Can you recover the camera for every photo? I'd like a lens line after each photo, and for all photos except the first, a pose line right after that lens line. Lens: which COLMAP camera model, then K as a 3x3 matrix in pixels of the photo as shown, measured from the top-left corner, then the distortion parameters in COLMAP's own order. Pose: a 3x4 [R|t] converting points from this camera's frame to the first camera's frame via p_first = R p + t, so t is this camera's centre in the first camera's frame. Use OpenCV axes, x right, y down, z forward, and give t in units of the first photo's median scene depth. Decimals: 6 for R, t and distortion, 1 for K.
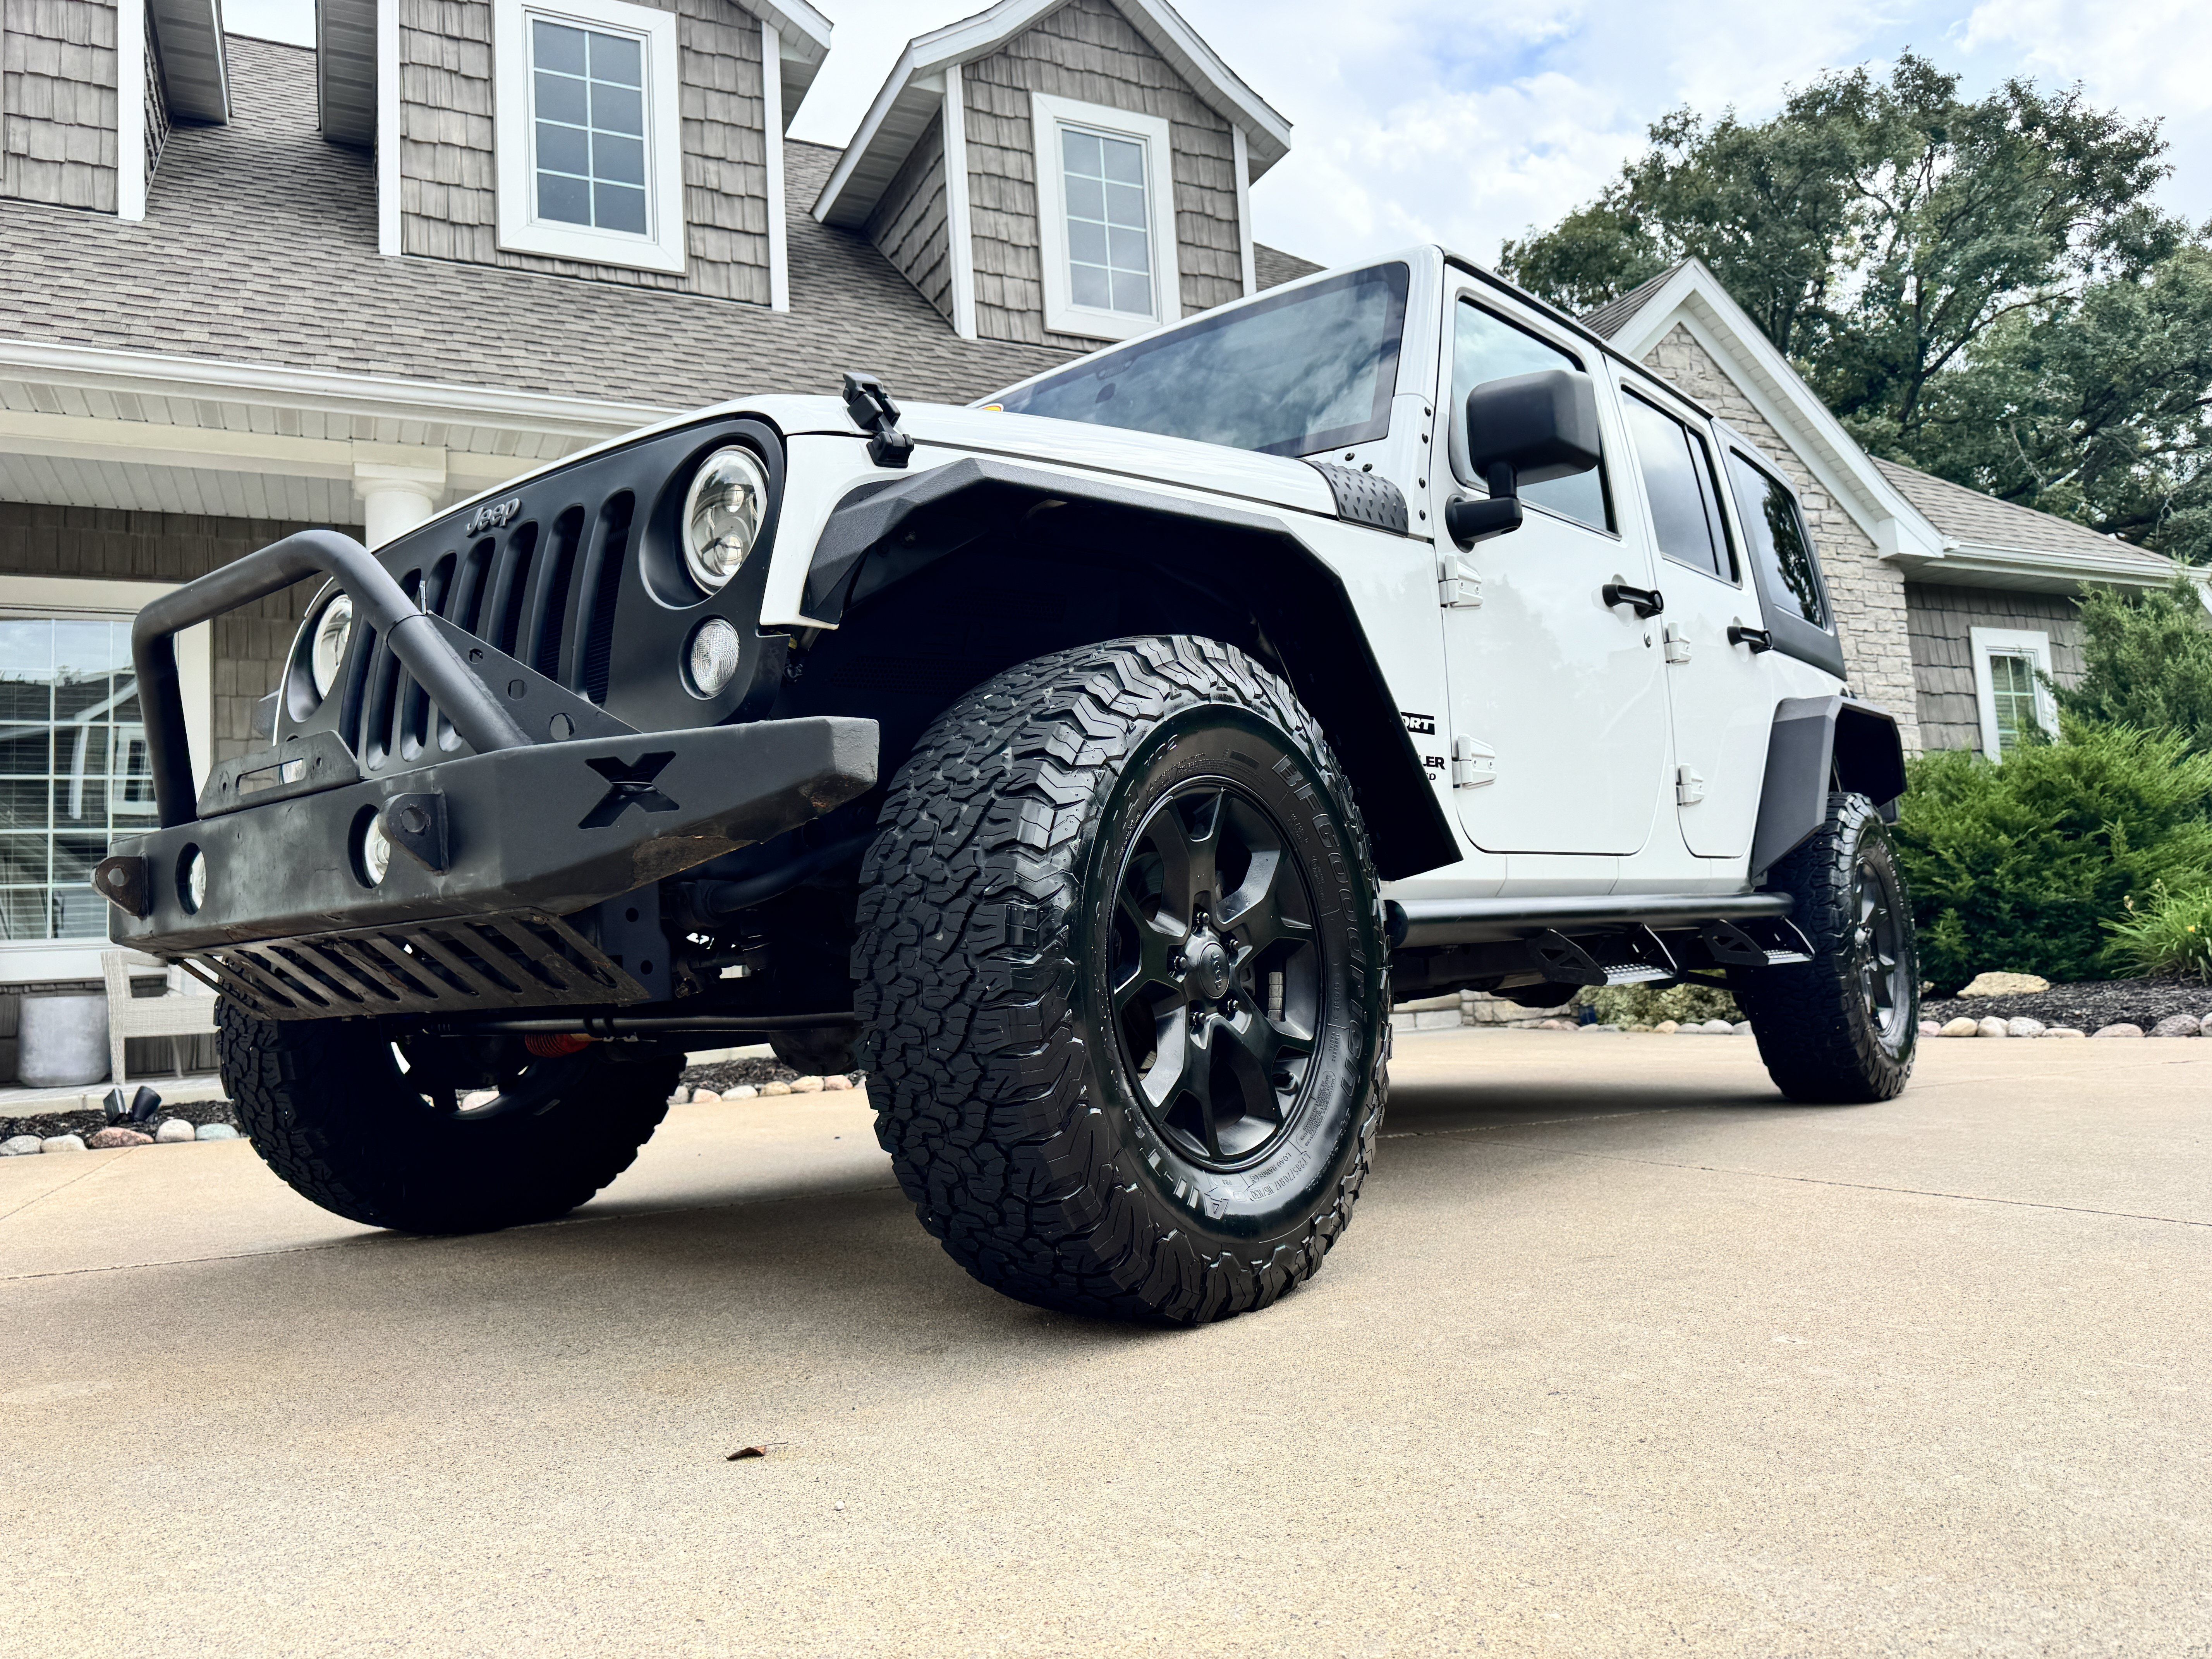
lens RADIAL K [[1606.3, 0, 1112.8], [0, 1606.3, 809.7], [0, 0, 1]] dist [0.011959, -0.012253]
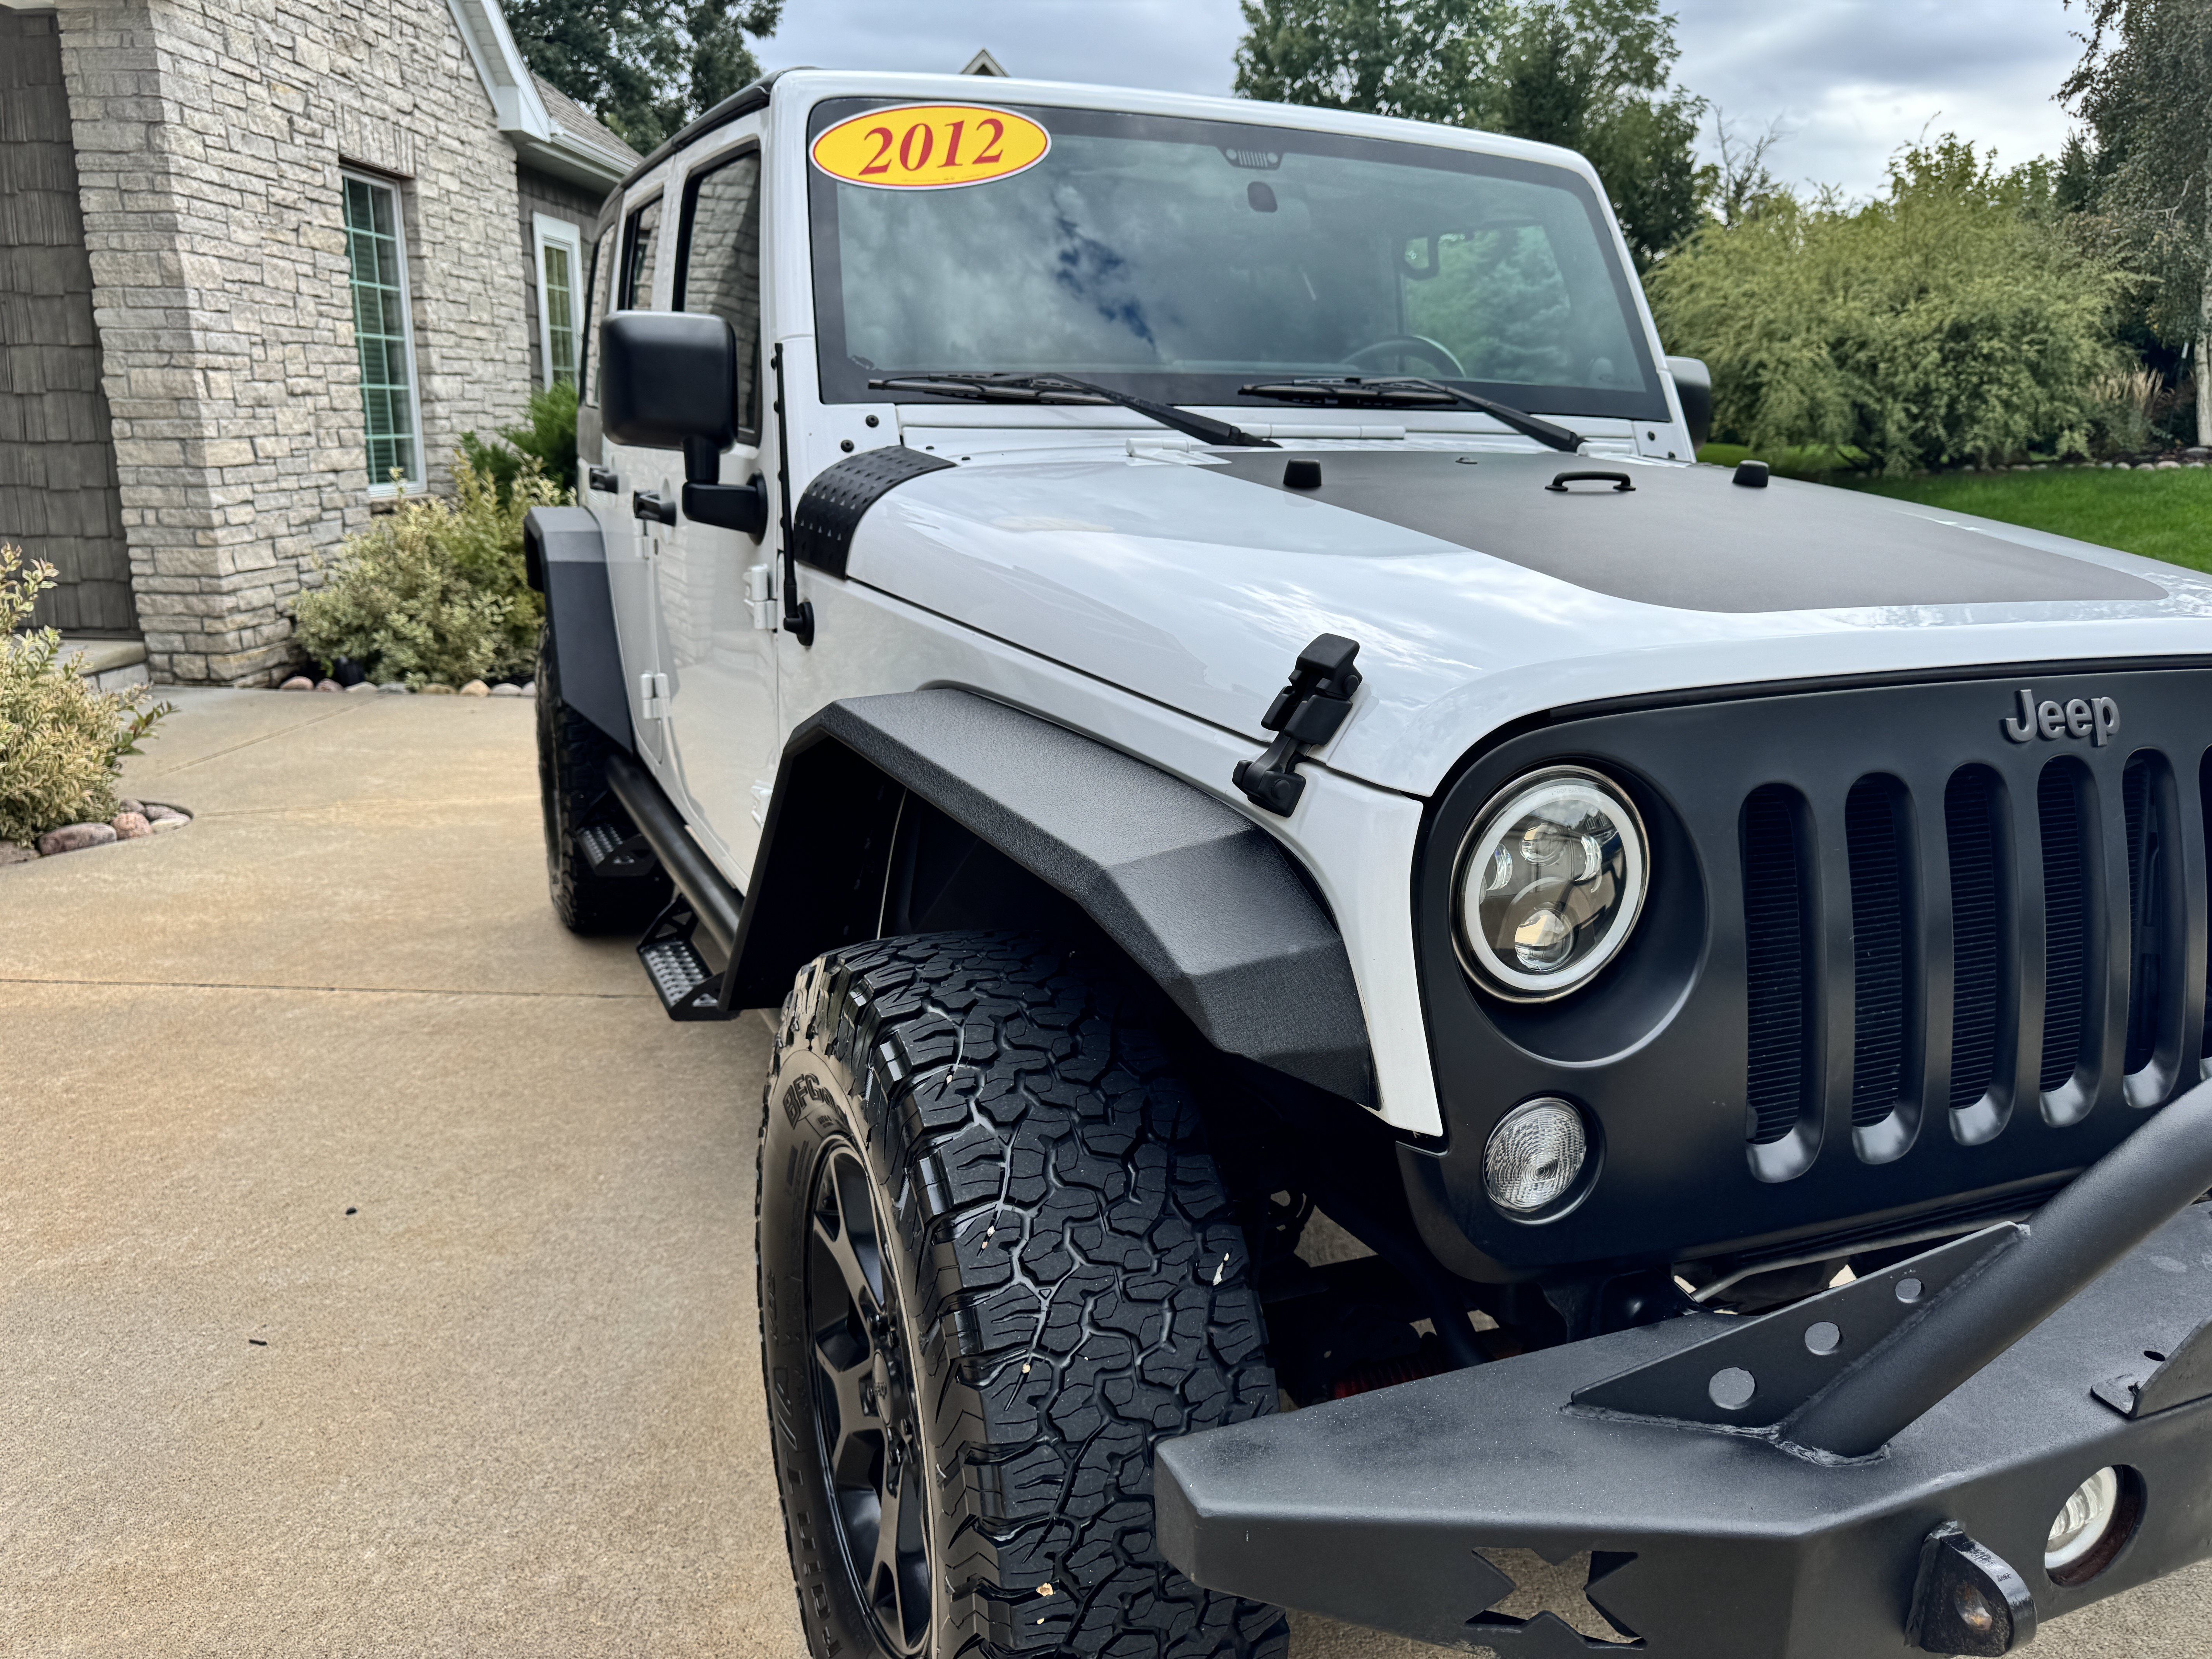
lens RADIAL K [[1584.9, 0, 1100.1], [0, 1584.9, 828.8], [0, 0, 1]] dist [0.008082, -0.005215]
pose [[0.480480, -0.156380, 0.862951, -0.279498], [-0.137430, 0.958392, 0.250195, -0.062630], [-0.866171, -0.238809, 0.438997, 0.273678]]
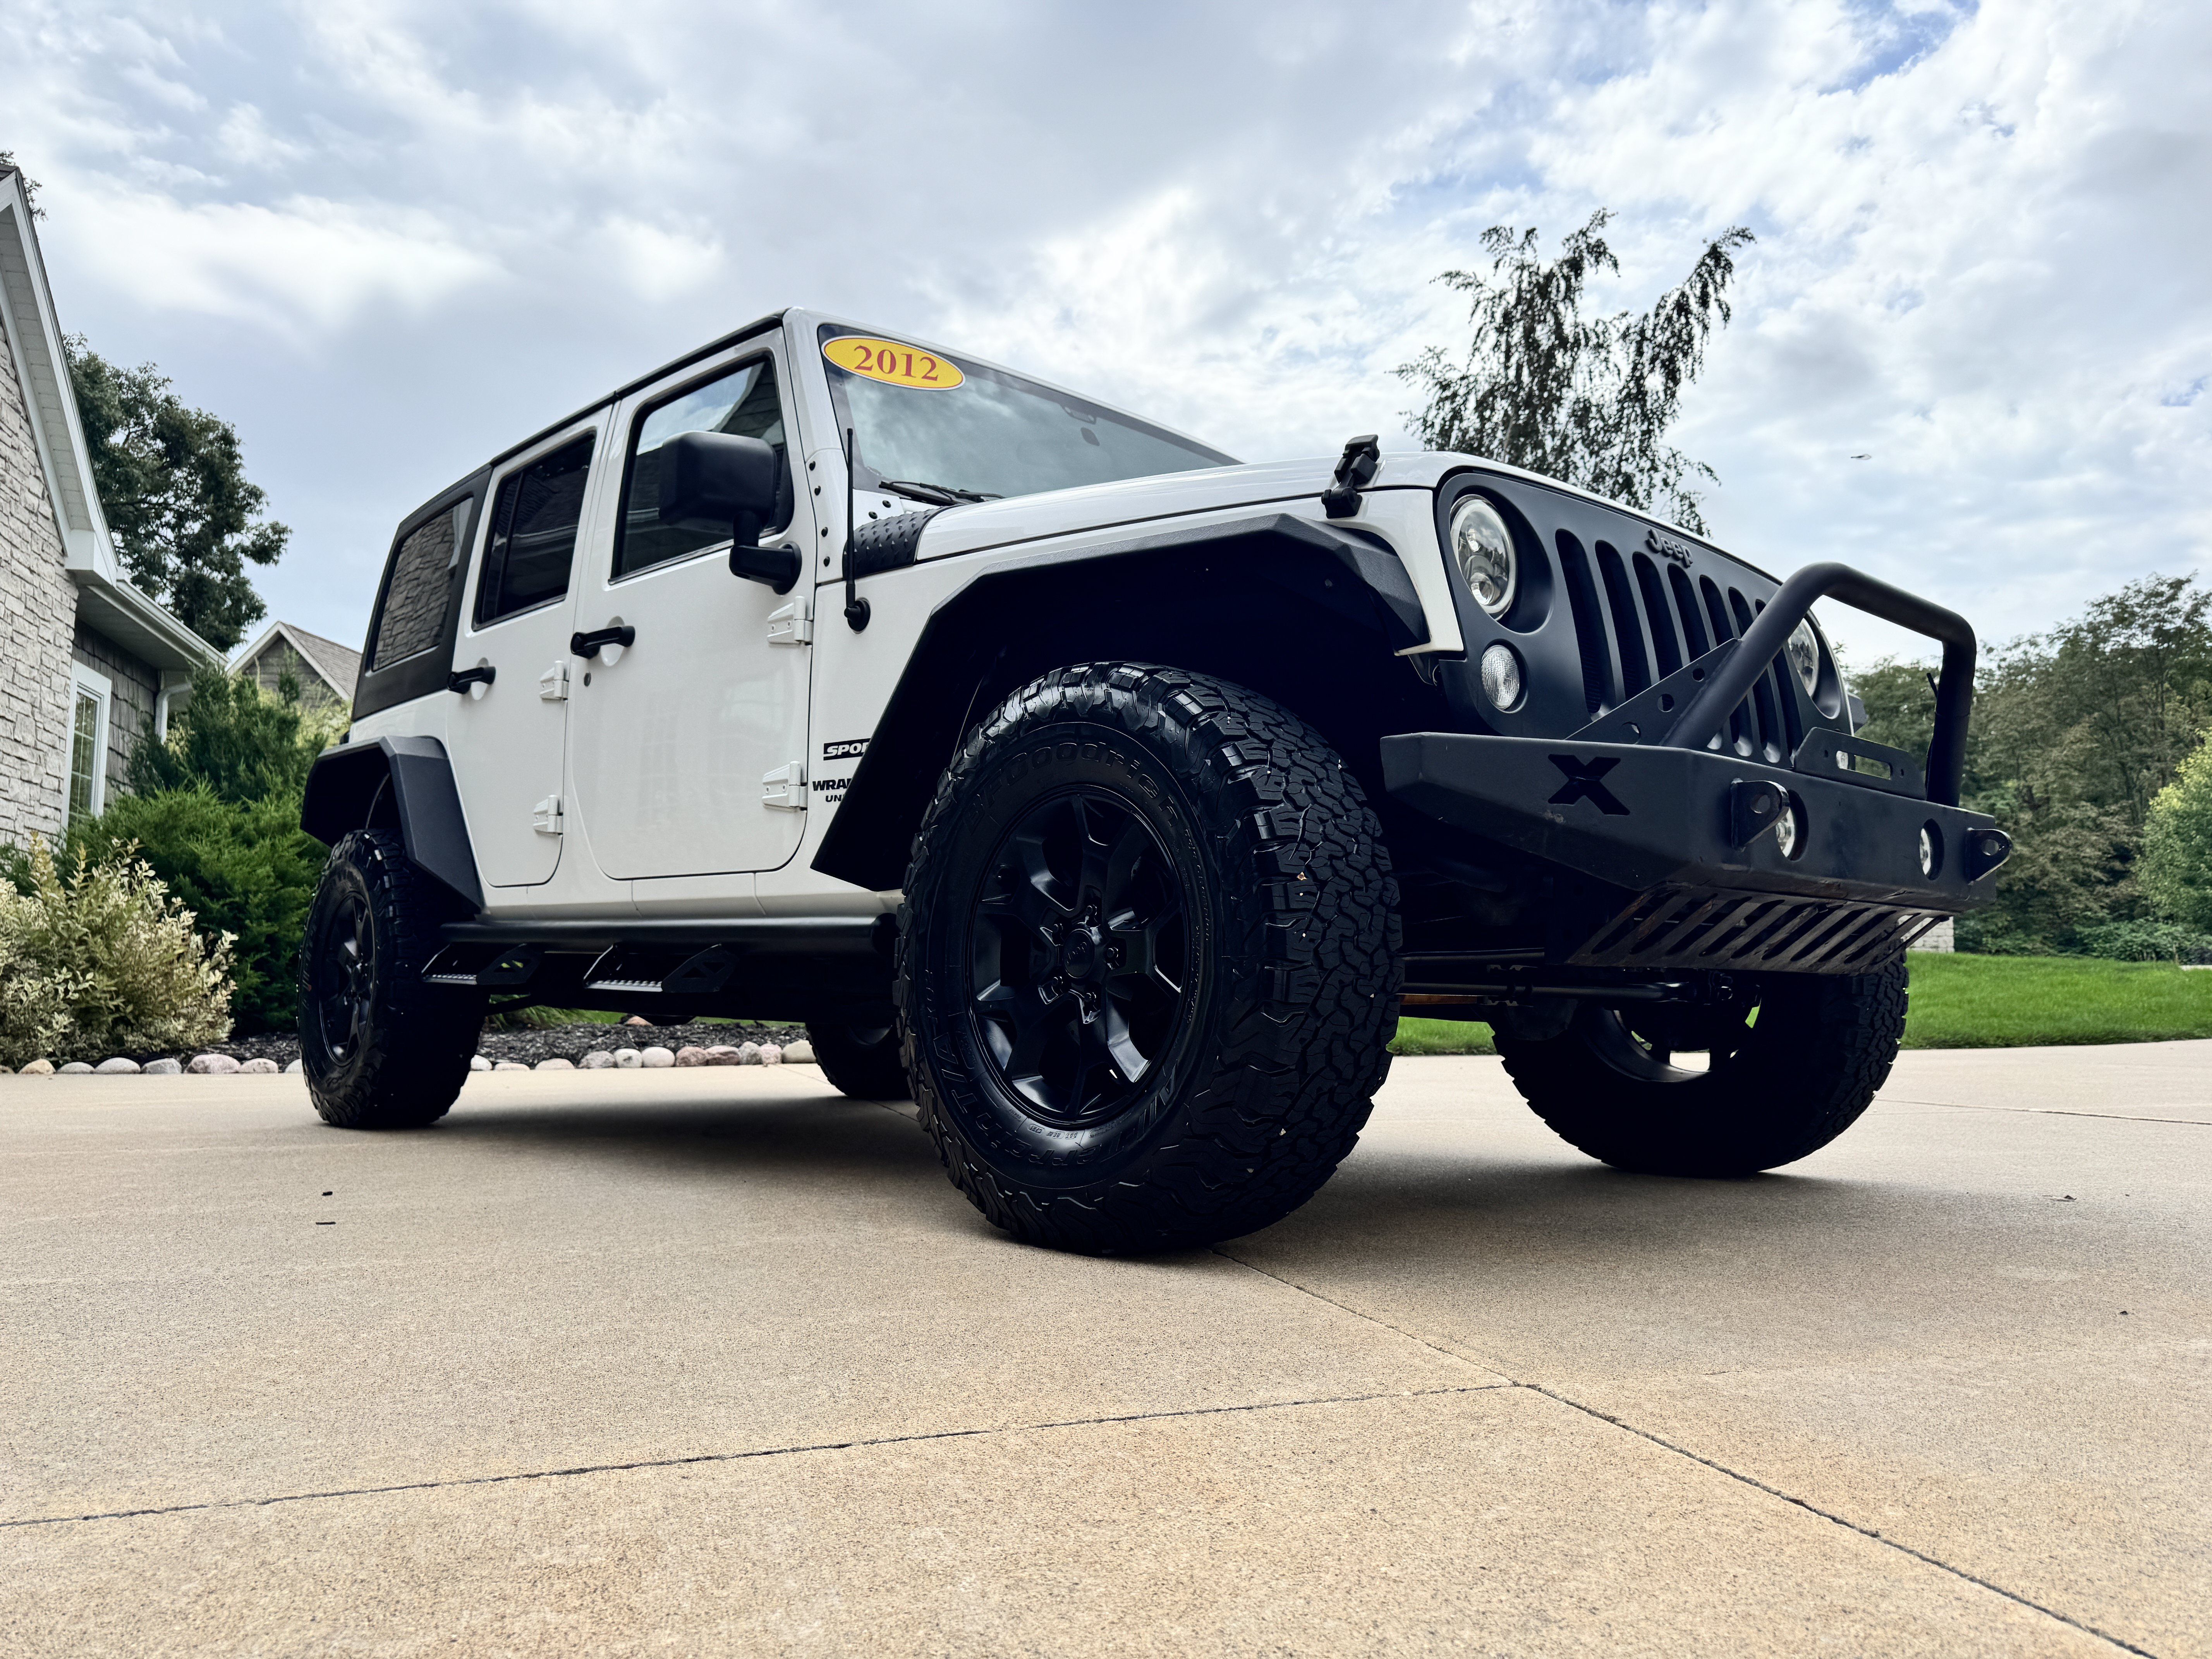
lens RADIAL K [[1583.4, 0, 1106.1], [0, 1583.4, 847.1], [0, 0, 1]] dist [0.042559, -0.043585]
pose [[0.166459, 0.143123, 0.975606, -0.405031], [-0.121592, 0.984838, -0.123731, 0.058950], [-0.978523, -0.098029, 0.181338, 0.307461]]
